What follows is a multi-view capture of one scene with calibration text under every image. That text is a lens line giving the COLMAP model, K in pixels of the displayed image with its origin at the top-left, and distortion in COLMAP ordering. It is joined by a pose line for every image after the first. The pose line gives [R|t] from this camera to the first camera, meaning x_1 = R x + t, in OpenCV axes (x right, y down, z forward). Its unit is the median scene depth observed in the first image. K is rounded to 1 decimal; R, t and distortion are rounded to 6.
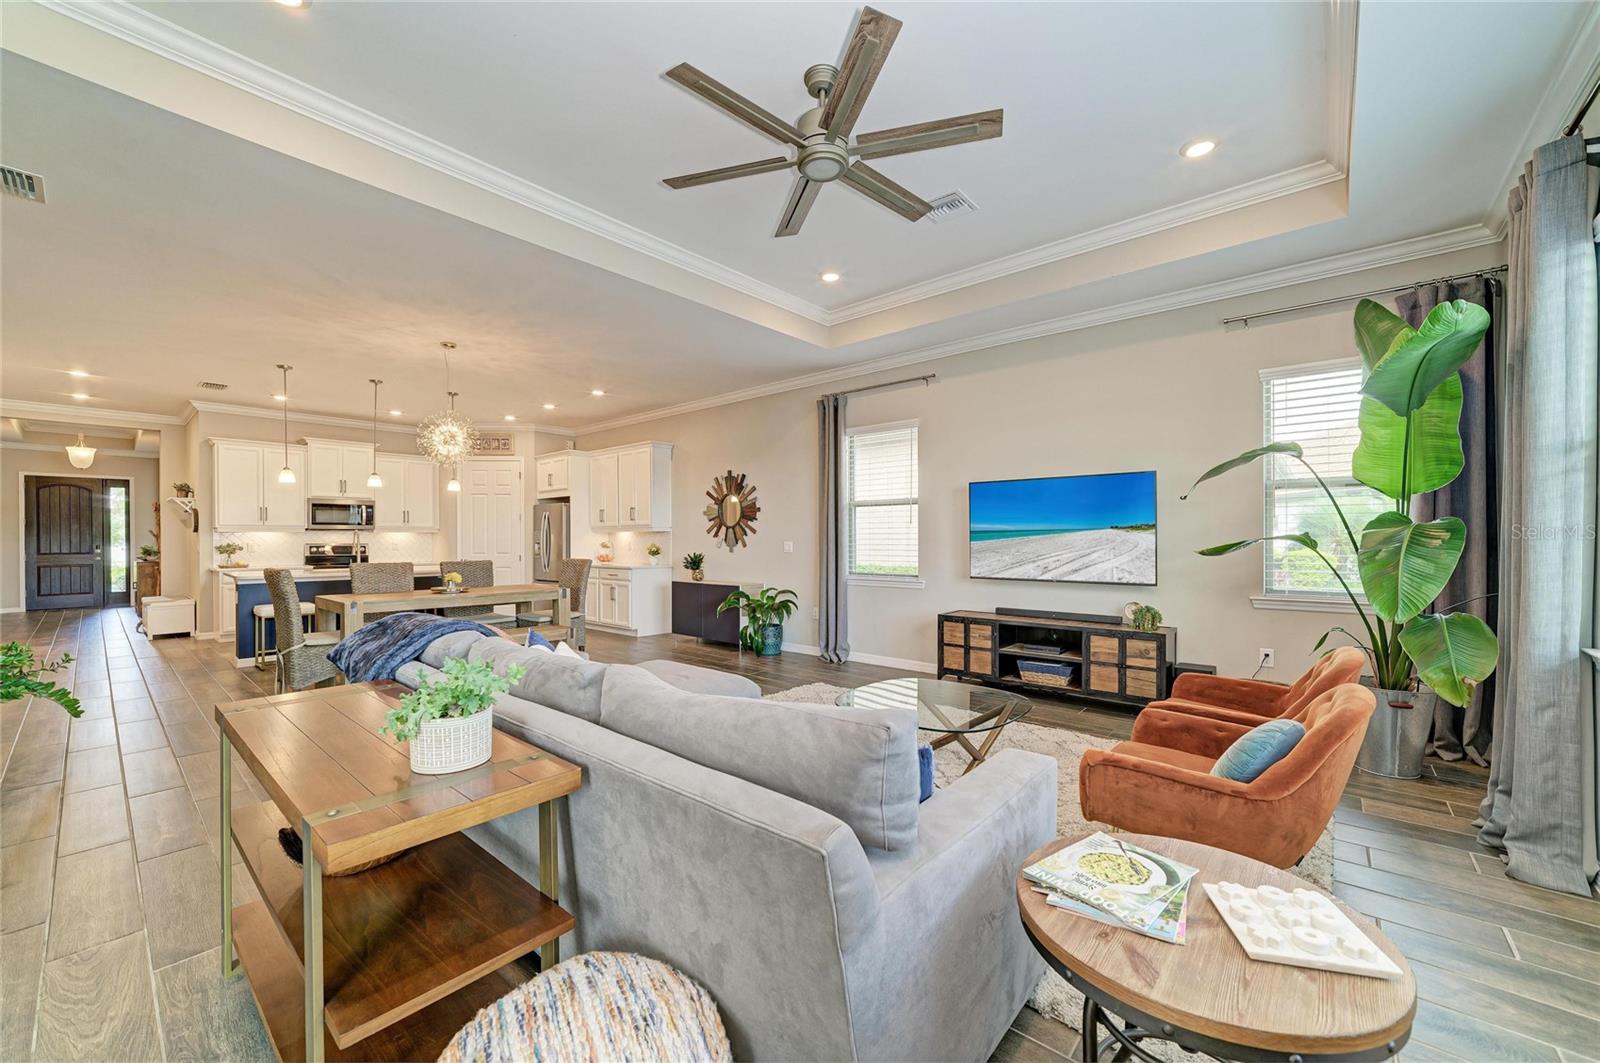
lens RADIAL K [[615.9, 0, 802.6], [0, 615.9, 541.1], [0, 0, 1]] dist [-0.000231, 0.000066]
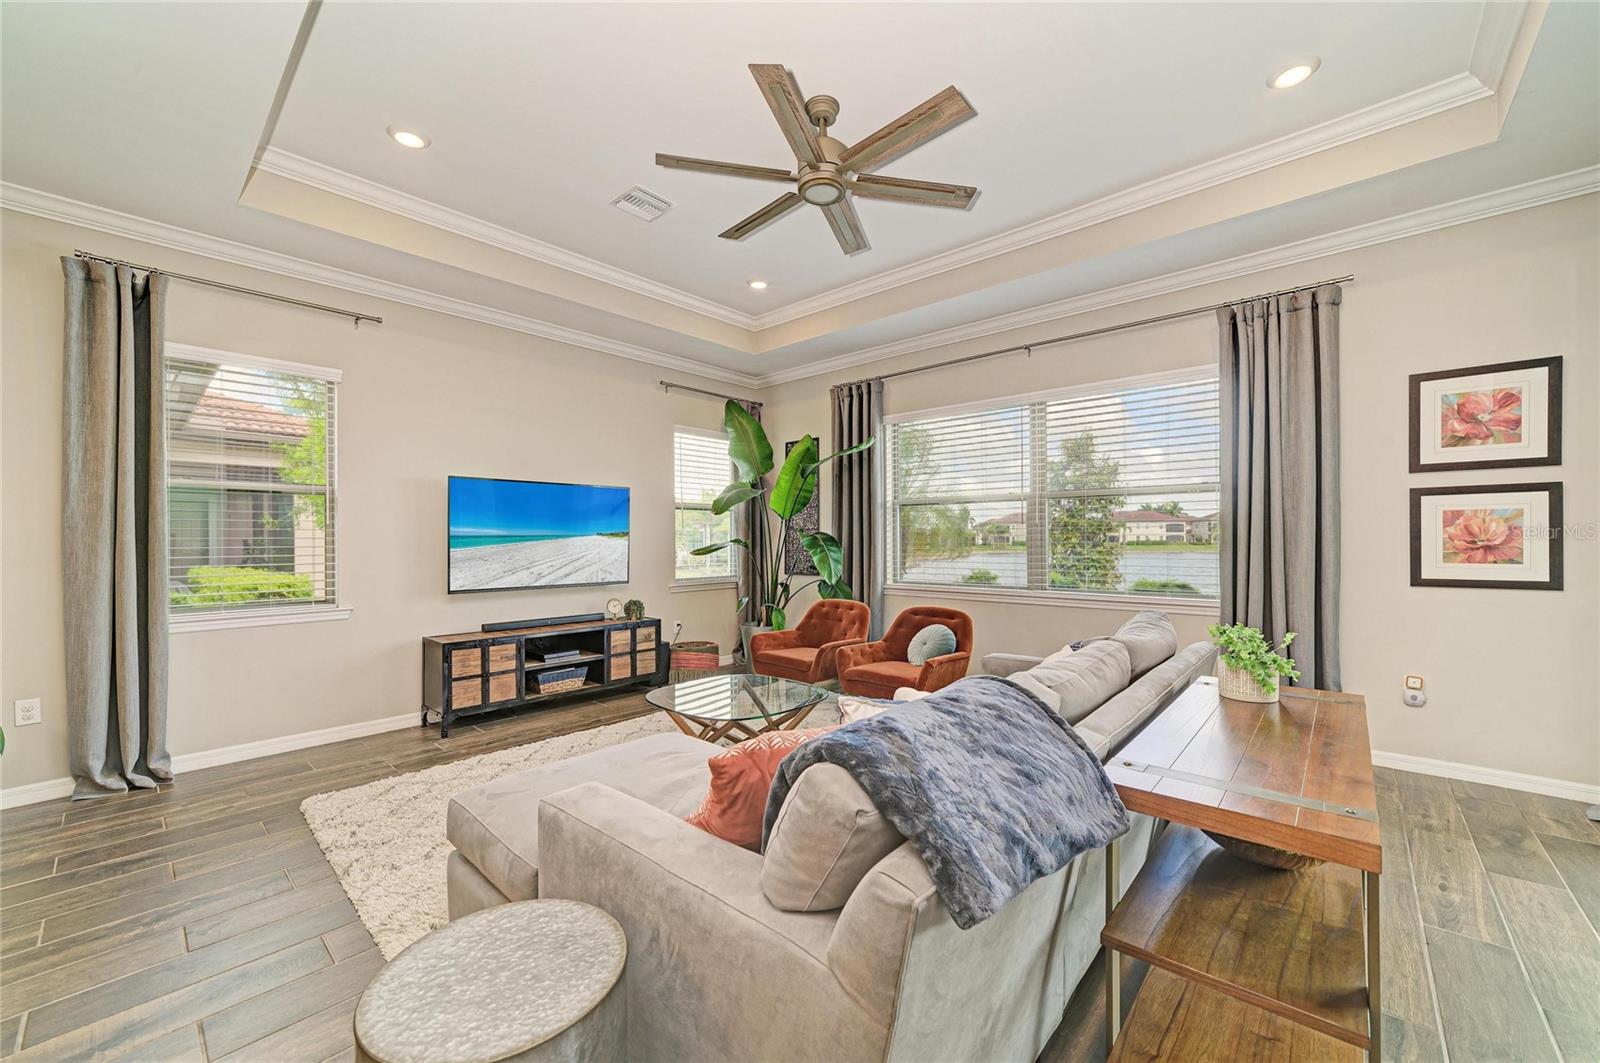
lens RADIAL K [[624.5, 0, 804.5], [0, 624.5, 539.4], [0, 0, 1]] dist [-0.023569, 0.009079]
pose [[0.026934, 0.002064, 0.999635, -0.499003], [0.009630, 0.999951, -0.002324, -0.004827], [-0.999591, 0.009689, 0.026913, 0.484614]]
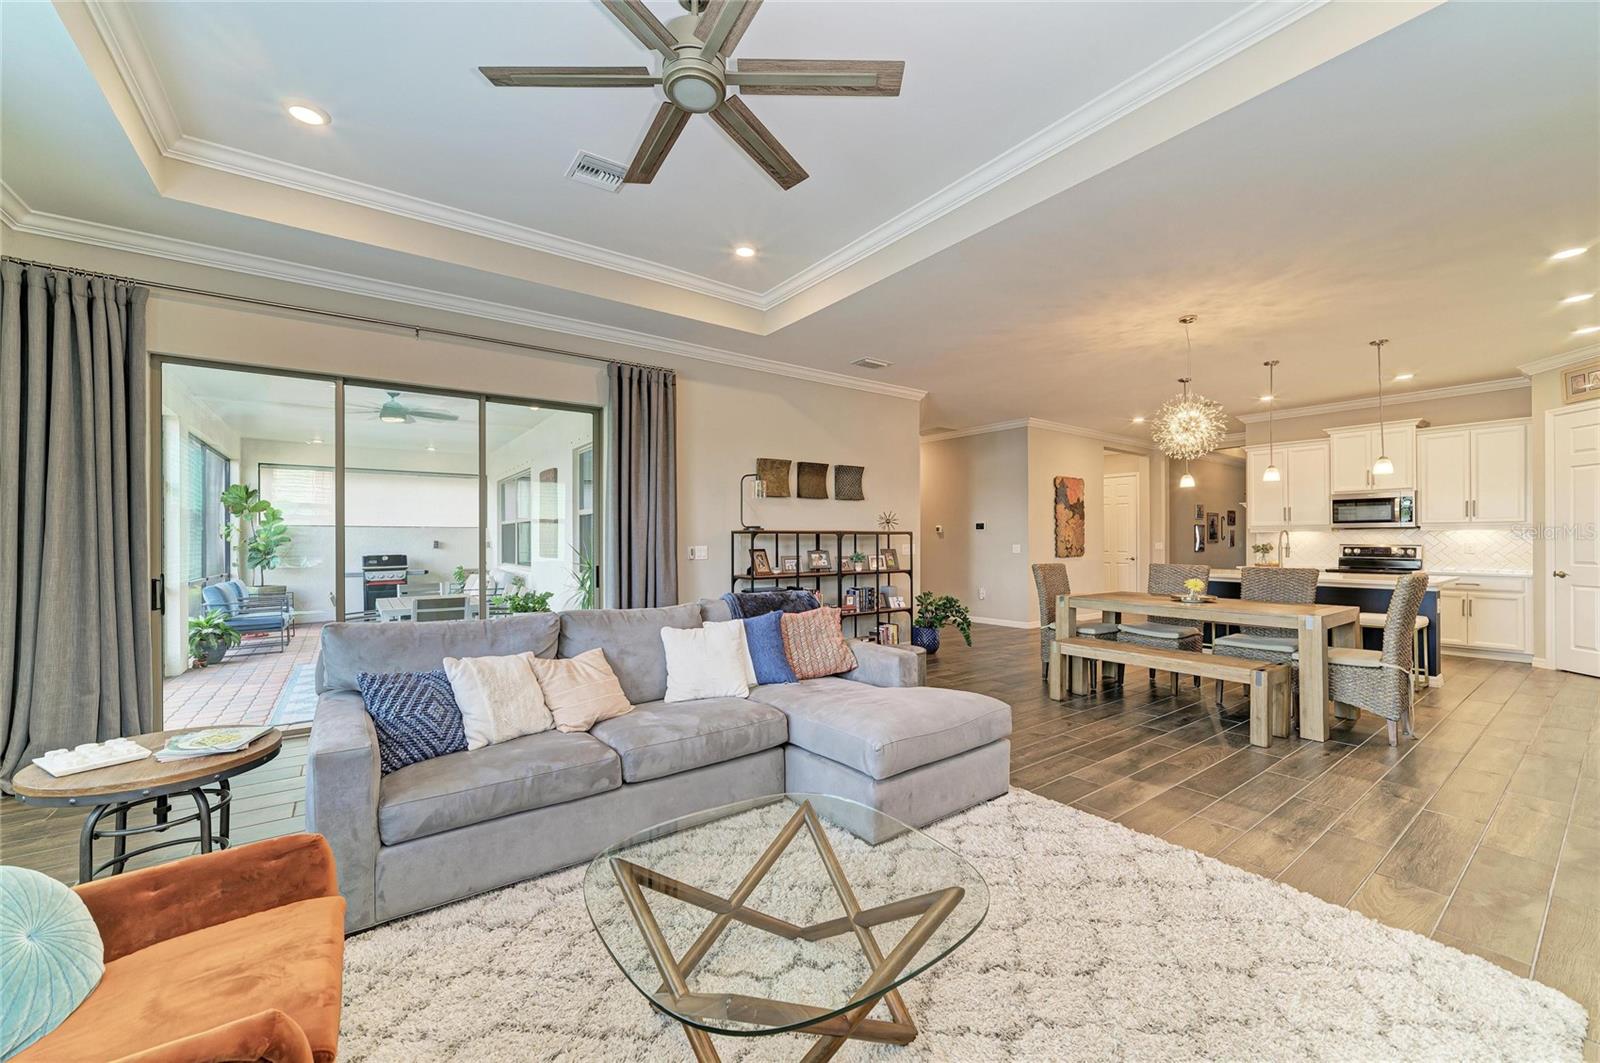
lens RADIAL K [[624.5, 0, 804.5], [0, 624.5, 539.4], [0, 0, 1]] dist [-0.023569, 0.009079]
pose [[-0.230387, 0.001620, -0.973098, 0.392786], [-0.001457, 0.999997, 0.002009, -0.005724], [0.973098, 0.001881, -0.230384, 0.650236]]
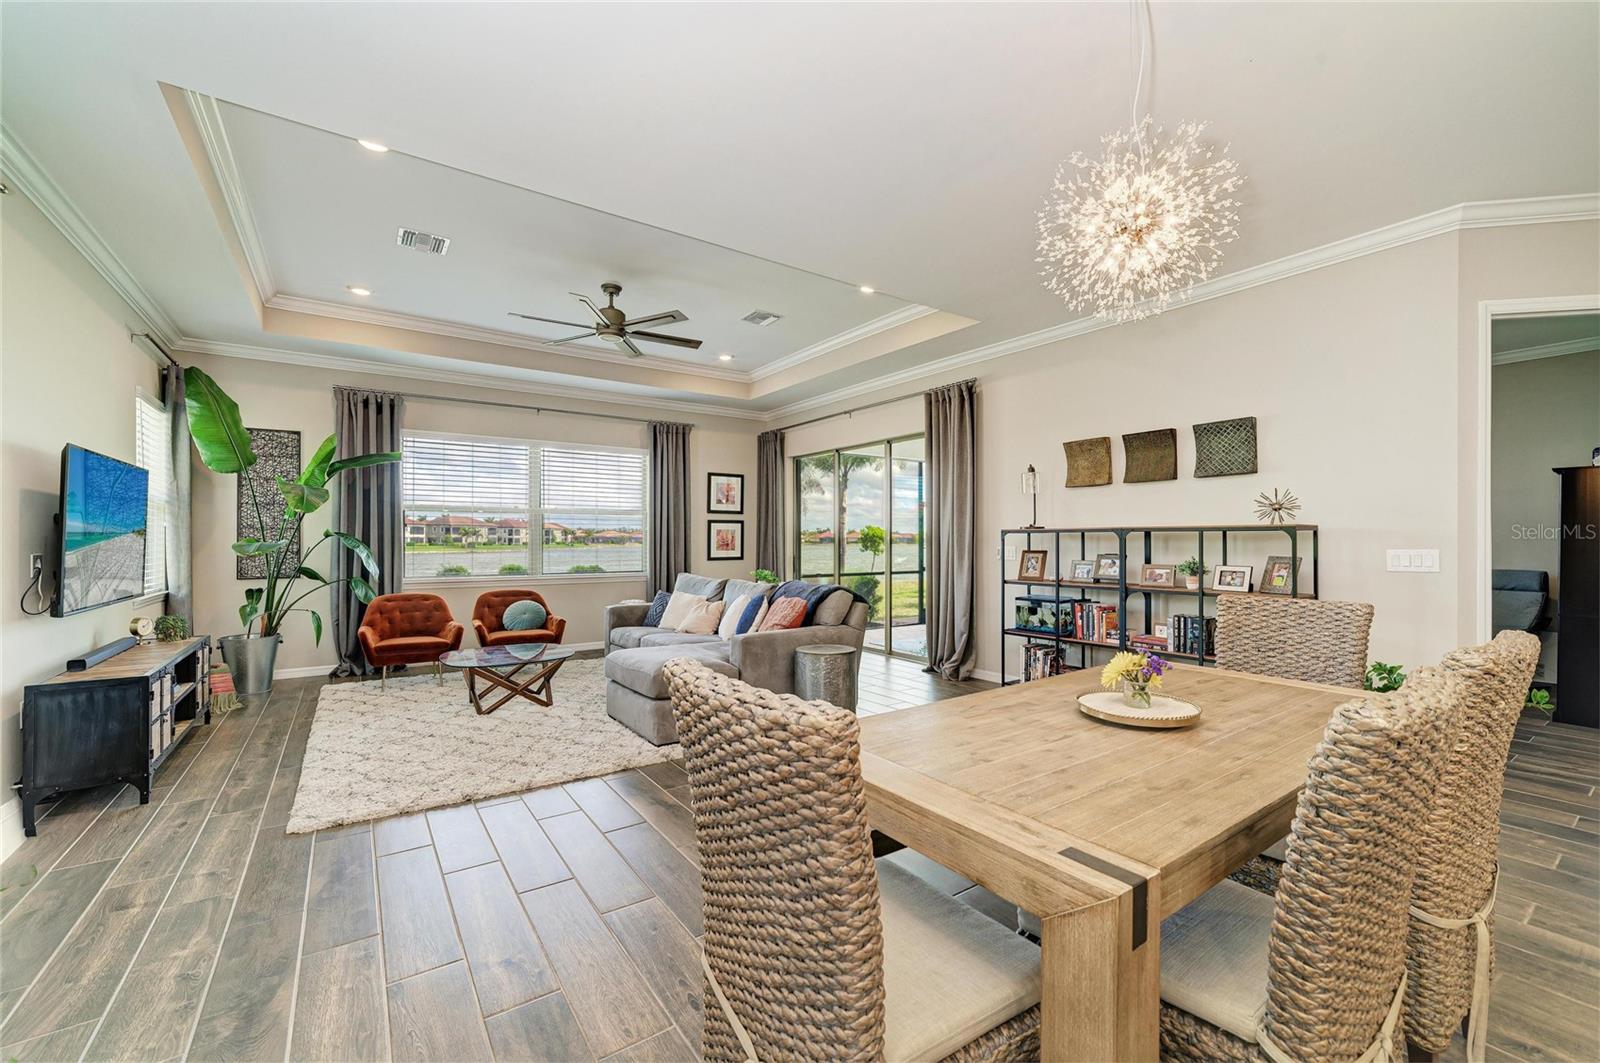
lens RADIAL K [[648.5, 0, 803.8], [0, 648.5, 538.1], [0, 0, 1]] dist [-0.019383, 0.009264]
pose [[-0.966503, 0.003005, 0.256638, -0.484815], [0.003258, 0.999995, 0.000560, -0.007456], [-0.256635, 0.001377, -0.966507, 1.311265]]
